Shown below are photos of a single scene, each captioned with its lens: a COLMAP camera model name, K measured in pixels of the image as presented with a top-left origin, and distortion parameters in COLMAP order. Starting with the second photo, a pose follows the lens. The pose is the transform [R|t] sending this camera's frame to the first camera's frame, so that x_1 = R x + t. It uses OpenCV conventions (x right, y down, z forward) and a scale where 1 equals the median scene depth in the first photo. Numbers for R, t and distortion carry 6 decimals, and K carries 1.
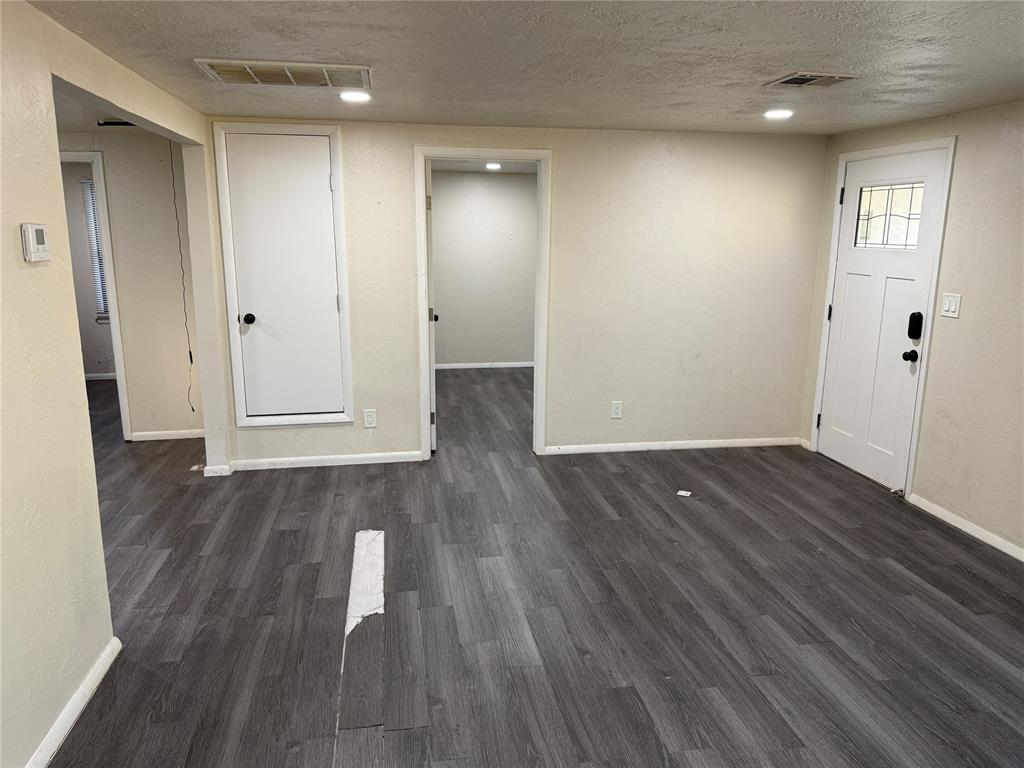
lens RADIAL K [[712.6, 0, 520.5], [0, 712.6, 386.4], [0, 0, 1]] dist [0.086662, -0.121577]
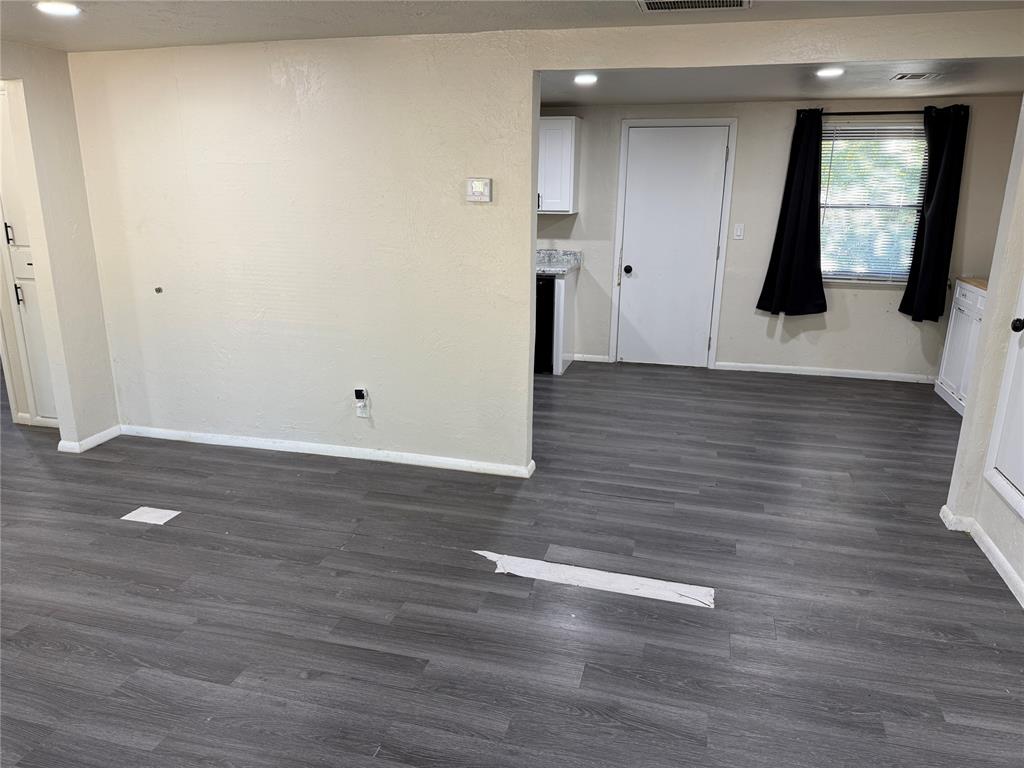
lens RADIAL K [[712.6, 0, 509.7], [0, 712.6, 390.0], [0, 0, 1]] dist [0.086662, -0.121577]
pose [[-0.433090, 0.238111, -0.869331, 0.470410], [-0.201805, 0.914376, 0.350986, -0.208436], [0.878469, 0.327444, -0.347955, 1.004958]]
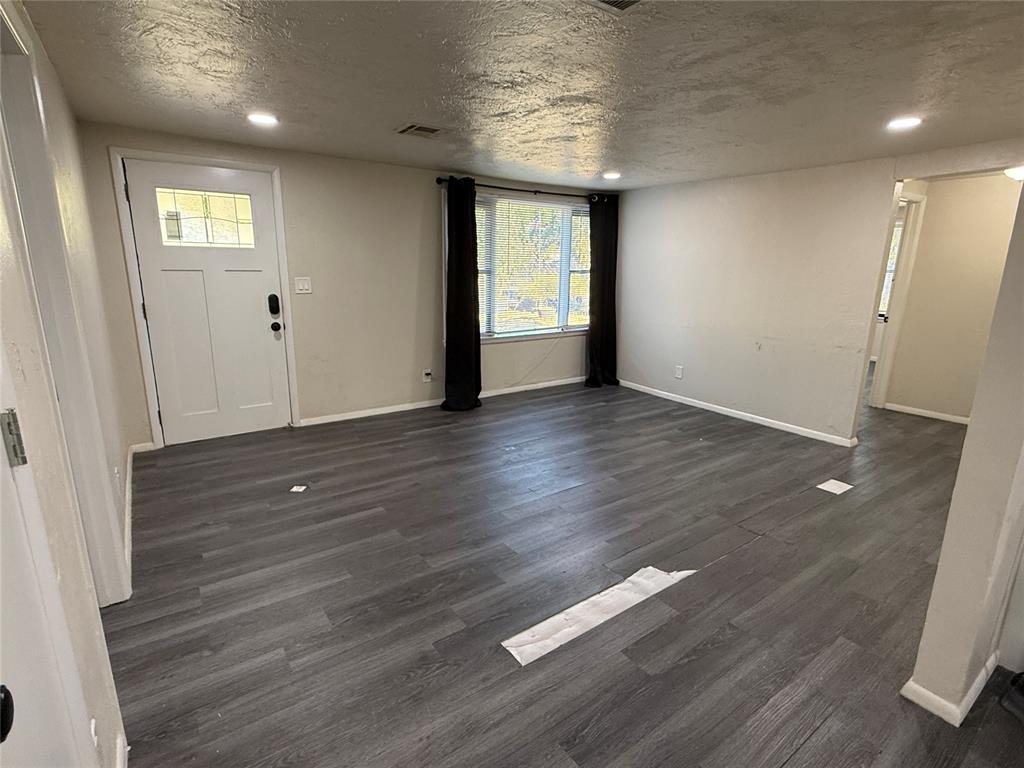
lens RADIAL K [[517.0, 0, 509.9], [0, 517.0, 382.9], [0, 0, 1]] dist [0.000576, 0.001776]
pose [[-0.419961, -0.223694, 0.879542, -0.589604], [0.173079, 0.931618, 0.319579, -0.200508], [-0.890885, 0.286441, -0.352527, 1.102615]]
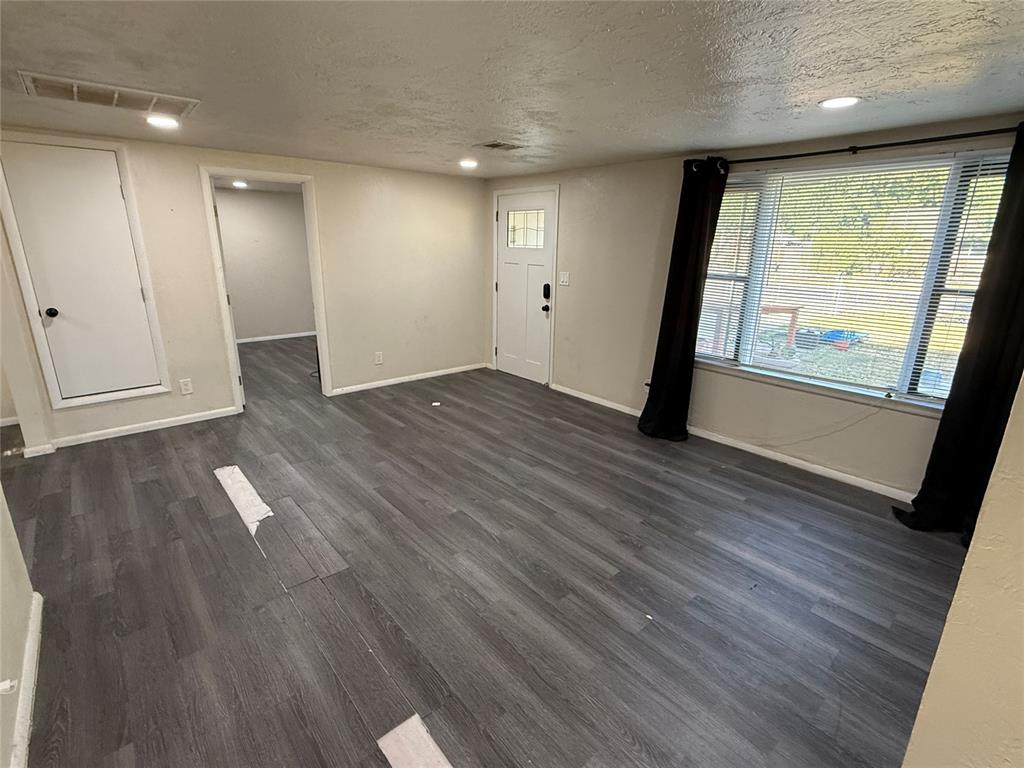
lens RADIAL K [[486.4, 0, 511.0], [0, 486.4, 383.1], [0, 0, 1]] dist [0.003824, 0.000715]
pose [[0.864105, -0.137863, 0.484063, -0.168429], [0.100737, 0.989667, 0.102035, 0.011054], [-0.493128, -0.039406, 0.869064, -0.023211]]
